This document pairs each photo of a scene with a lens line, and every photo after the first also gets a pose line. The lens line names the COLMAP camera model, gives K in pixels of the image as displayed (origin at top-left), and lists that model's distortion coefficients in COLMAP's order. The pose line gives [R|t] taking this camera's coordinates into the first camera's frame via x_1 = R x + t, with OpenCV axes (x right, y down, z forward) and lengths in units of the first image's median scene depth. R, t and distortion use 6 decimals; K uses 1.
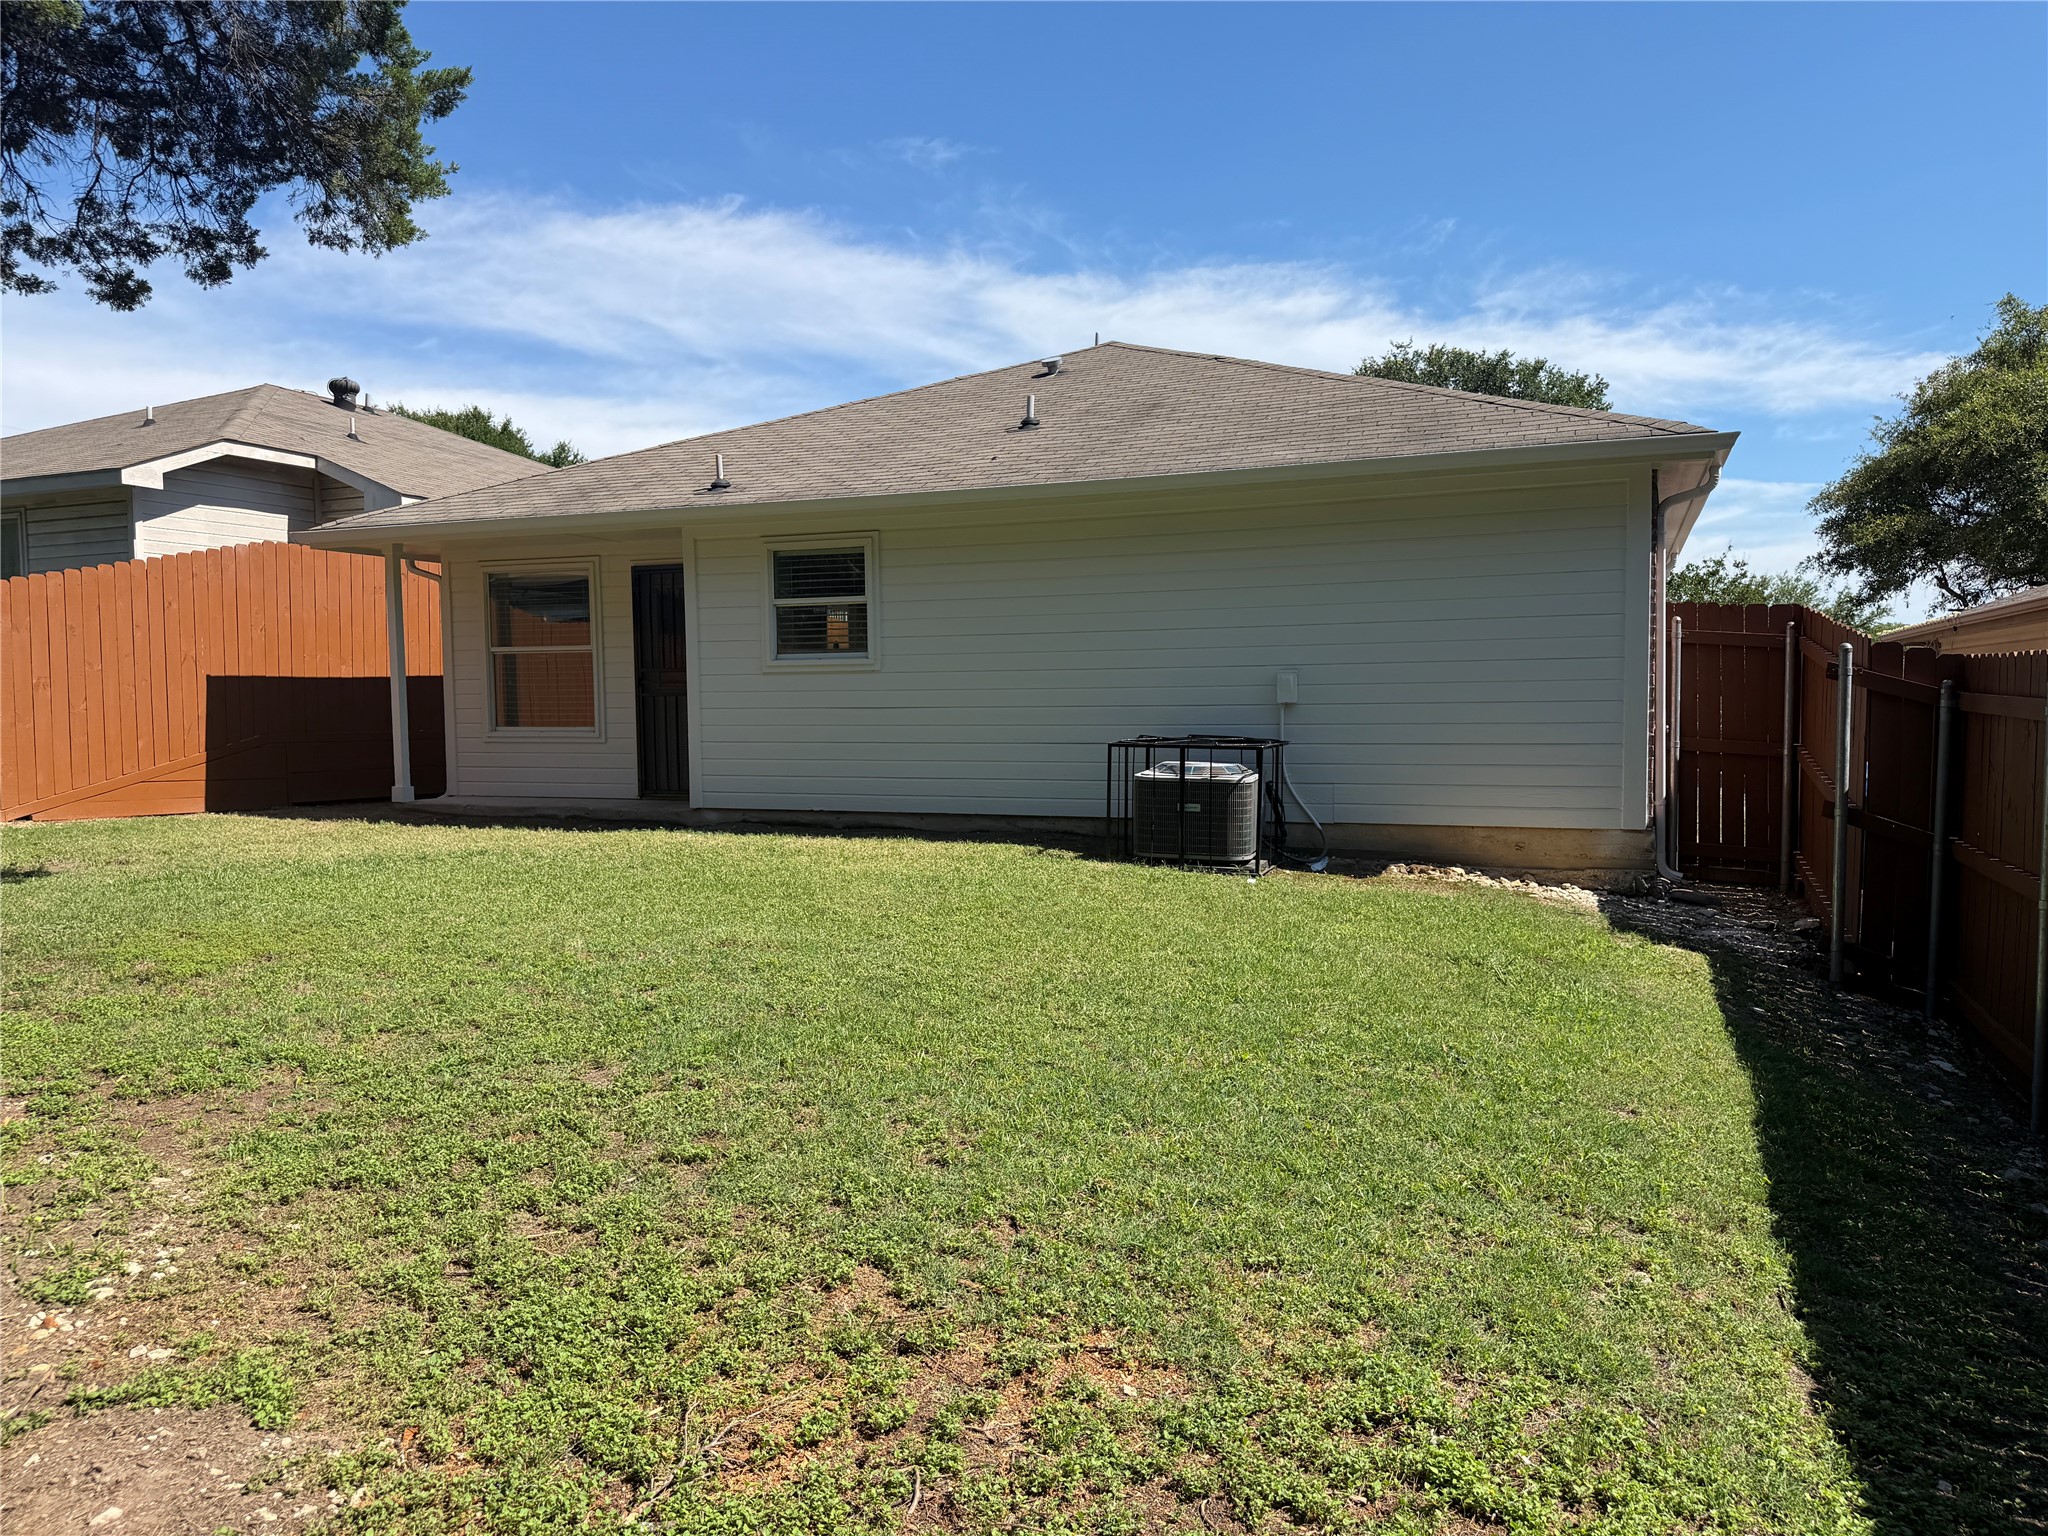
lens RADIAL K [[1434.6, 0, 1024.0], [0, 1434.6, 768.0], [0, 0, 1]] dist [0.061195, -0.065125]
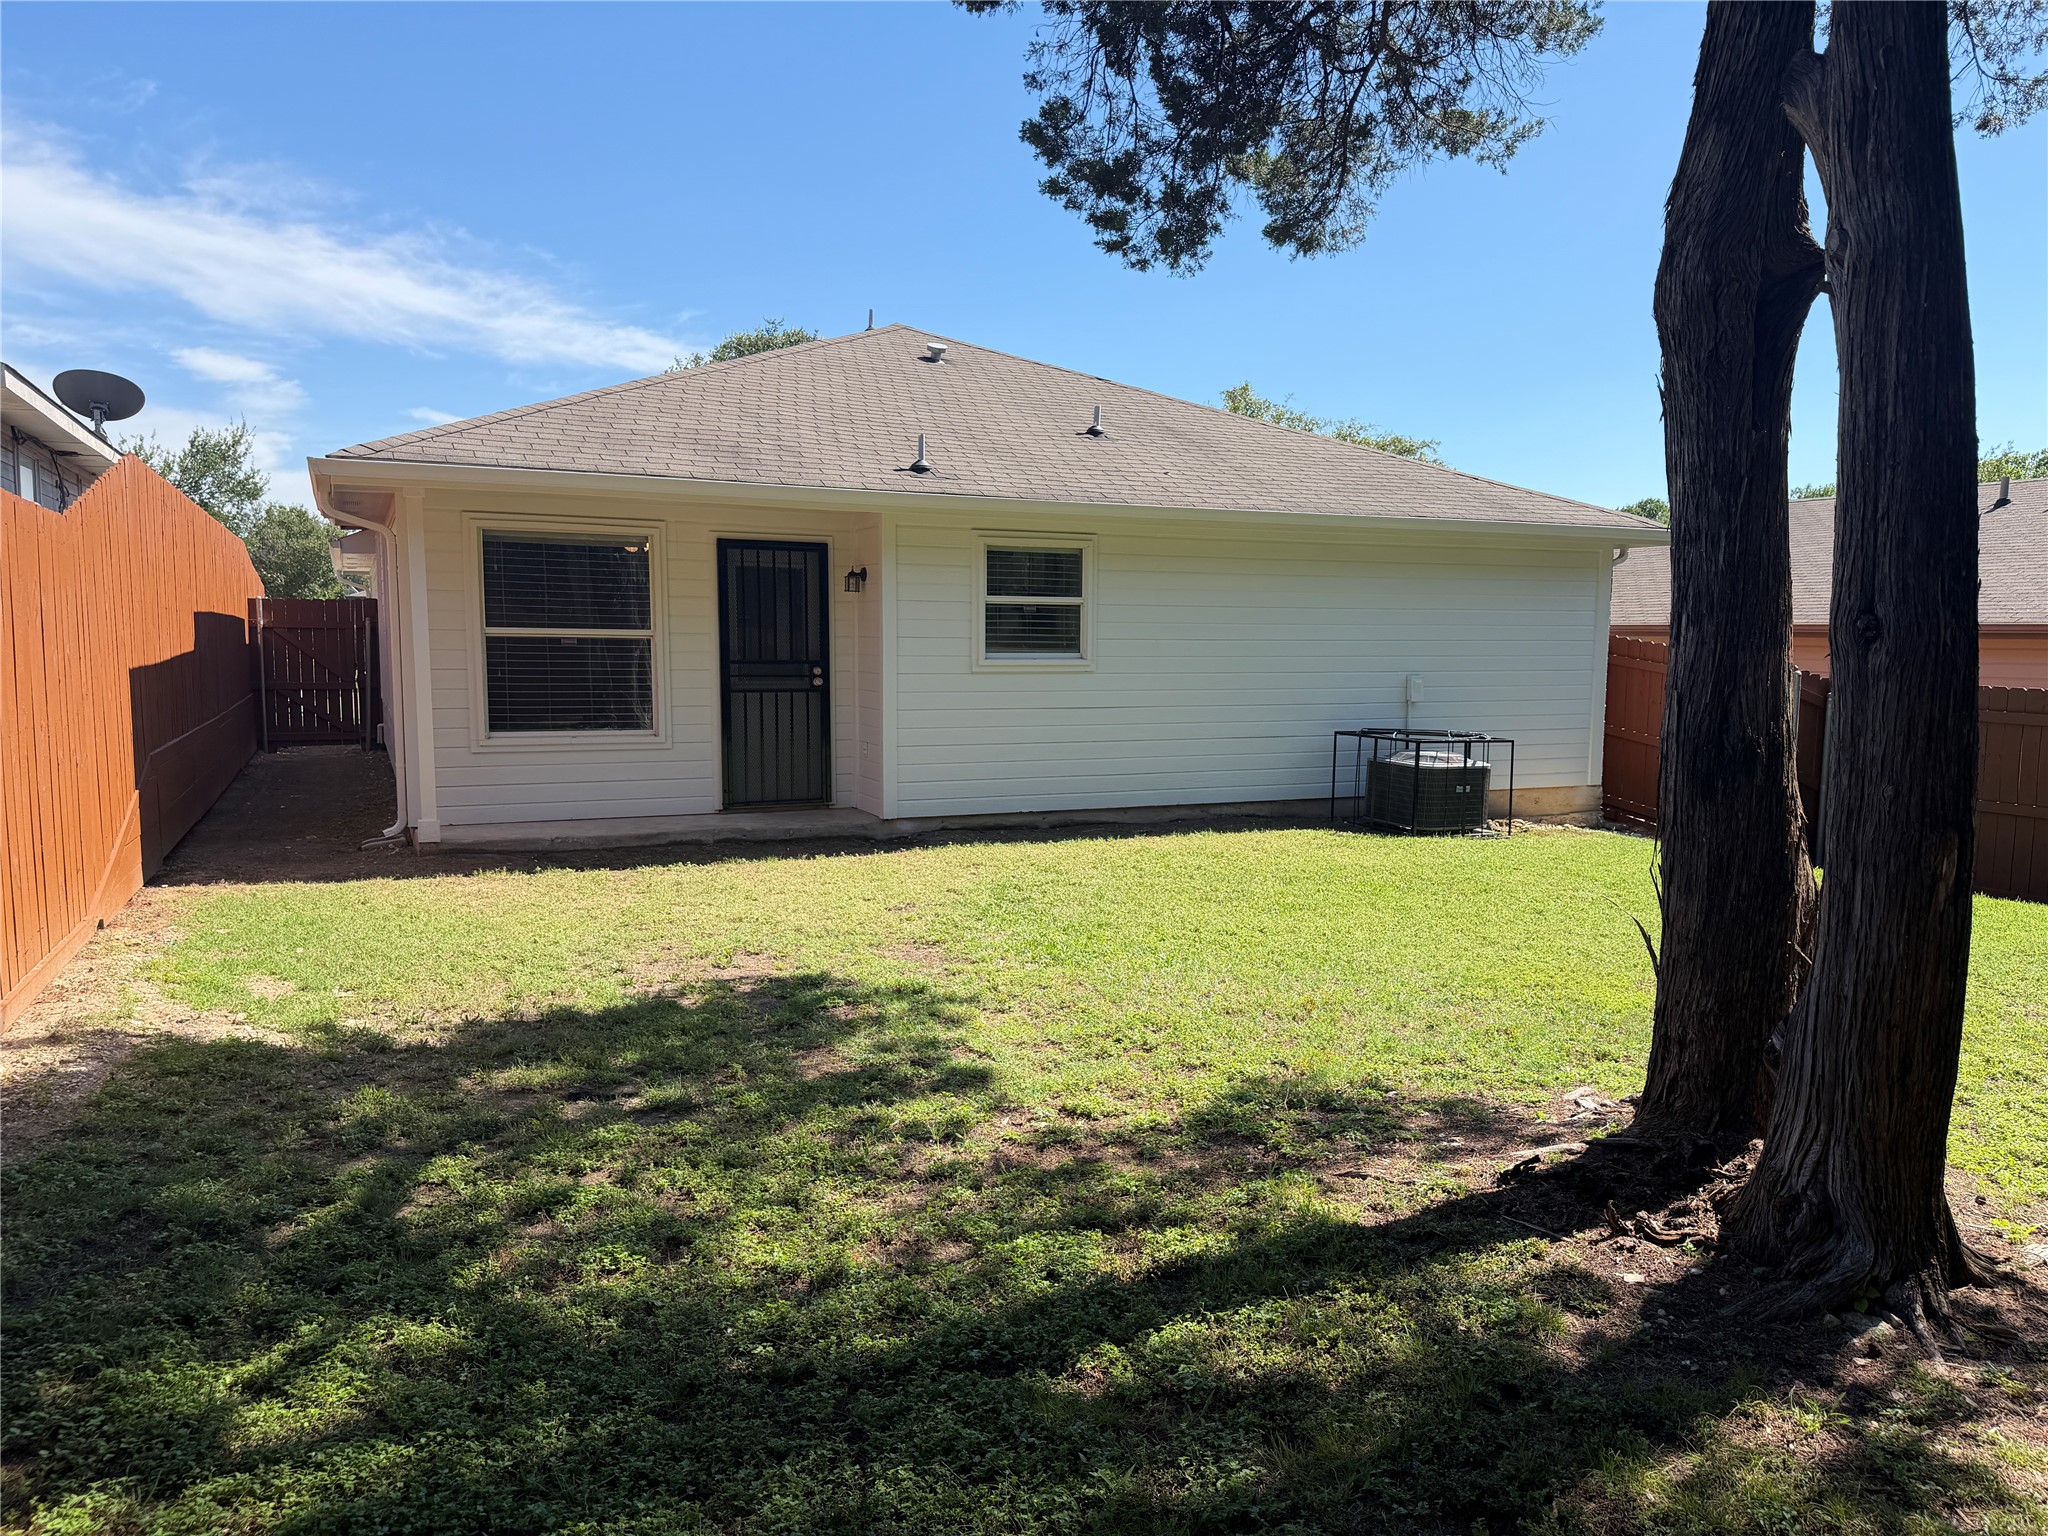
lens RADIAL K [[1433.6, 0, 1037.6], [0, 1433.6, 771.8], [0, 0, 1]] dist [0.001233, -0.009802]
pose [[0.689583, -0.055346, 0.722088, -0.868562], [0.018477, 0.998095, 0.058856, -0.057144], [-0.723971, -0.027245, 0.689293, 0.324443]]
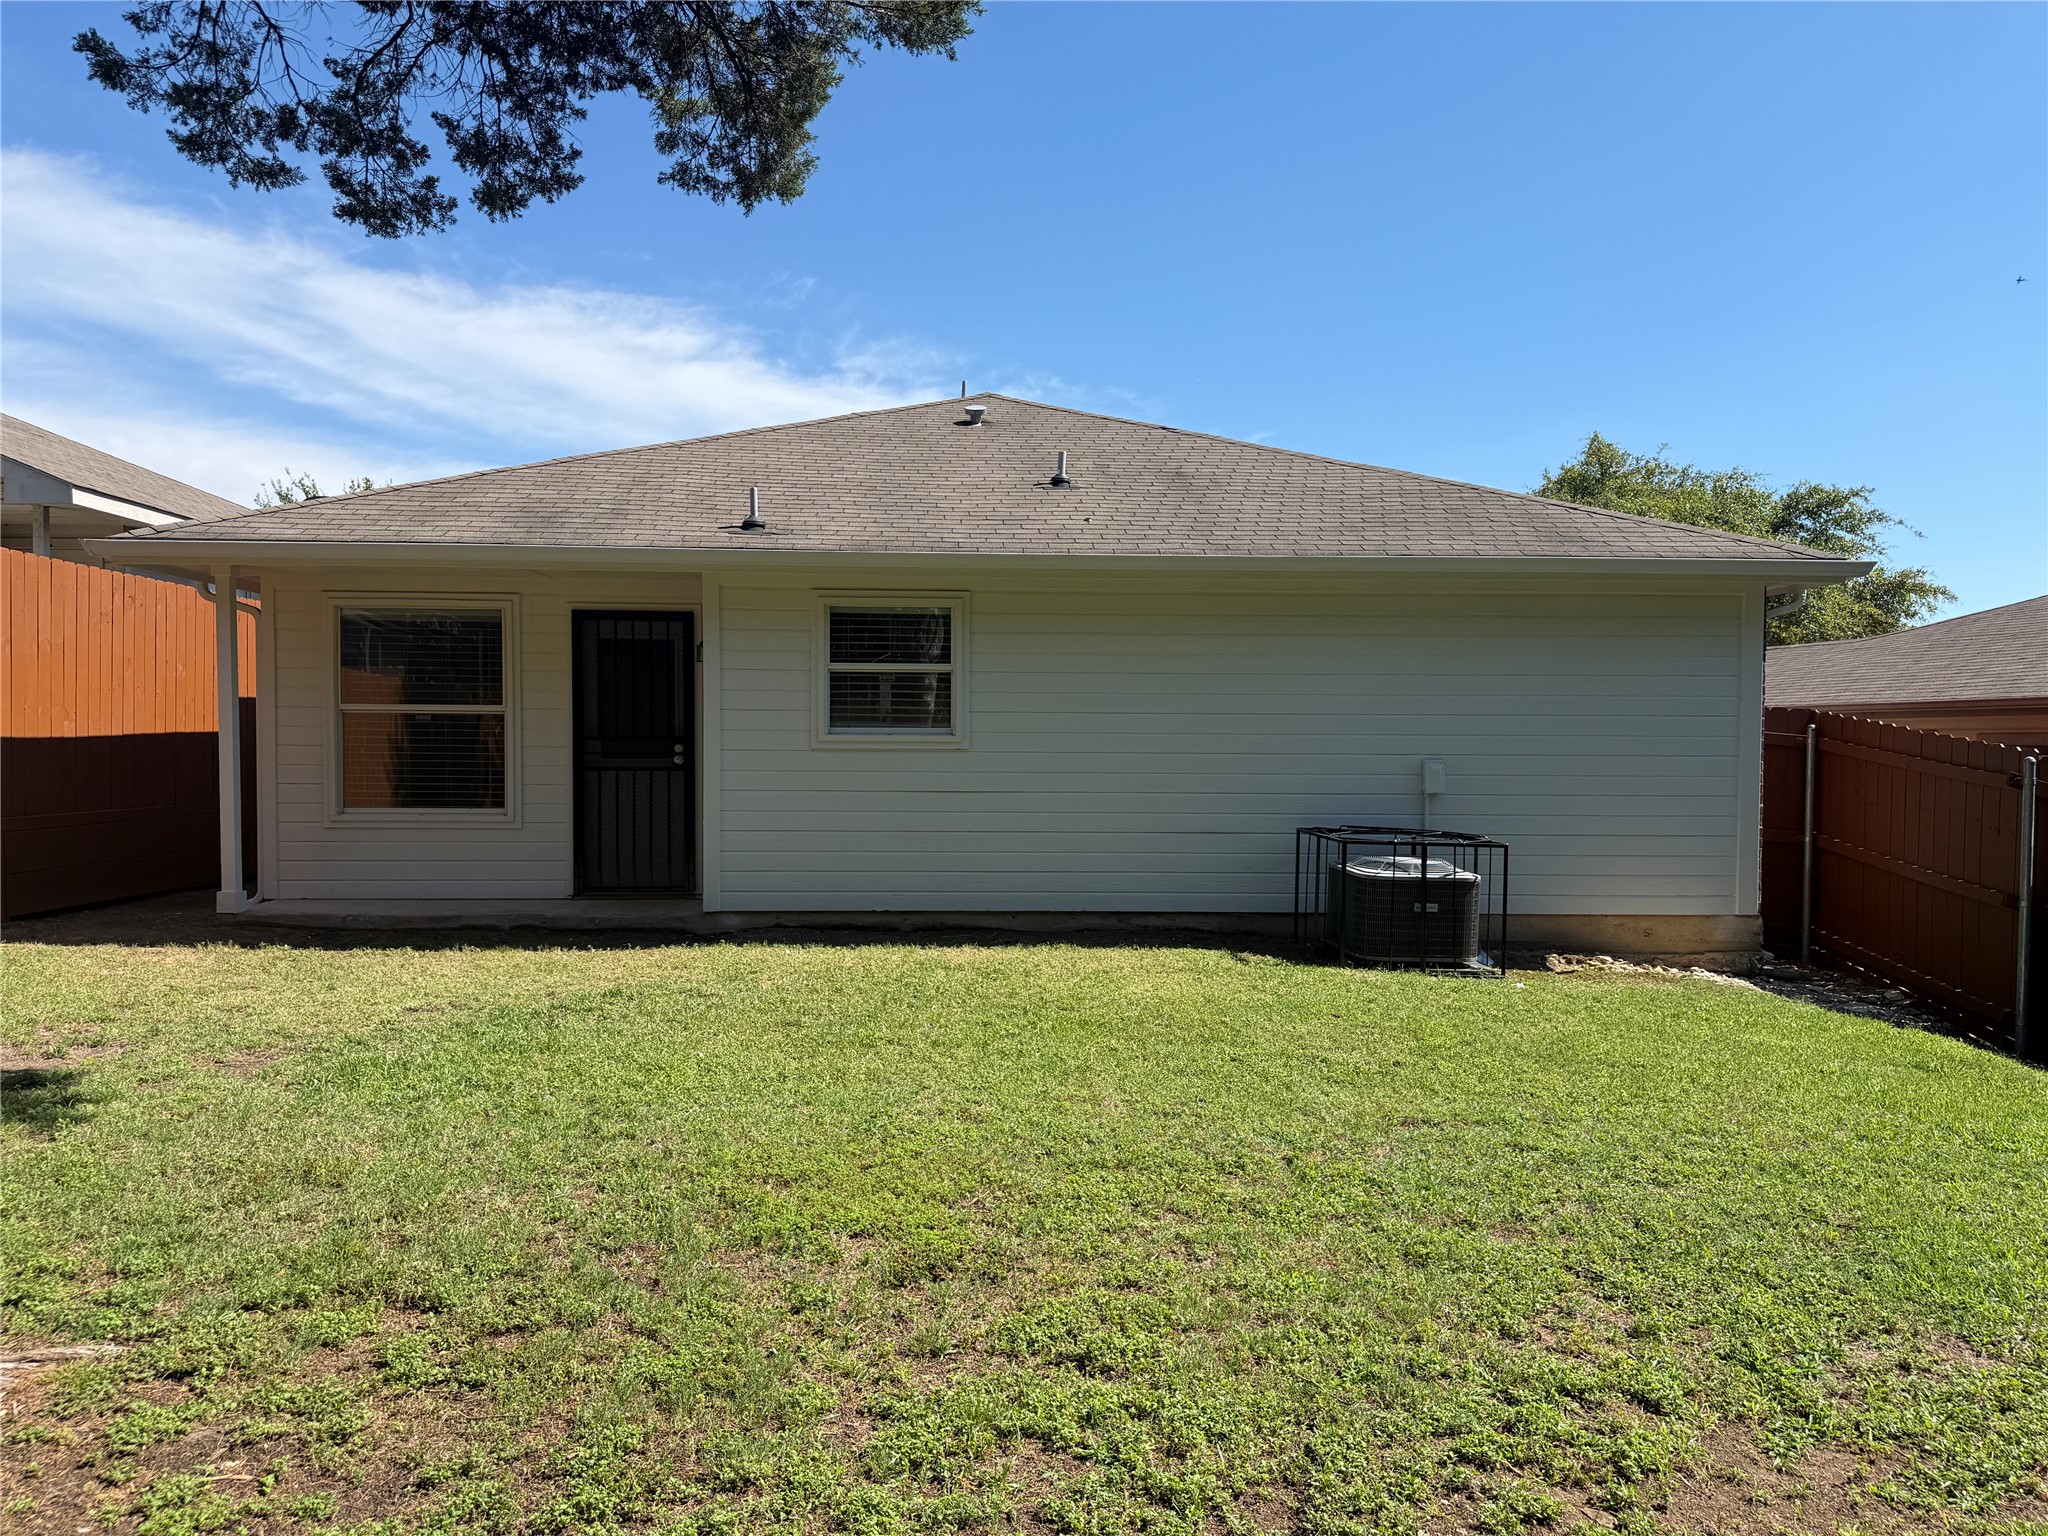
lens RADIAL K [[1431.6, 0, 1031.7], [0, 1431.6, 764.1], [0, 0, 1]] dist [0.111066, -0.143862]
pose [[0.913351, 0.008021, 0.407095, -0.420153], [0.004280, 0.999562, -0.029295, -0.033242], [-0.407151, 0.028499, 0.912916, 0.183614]]
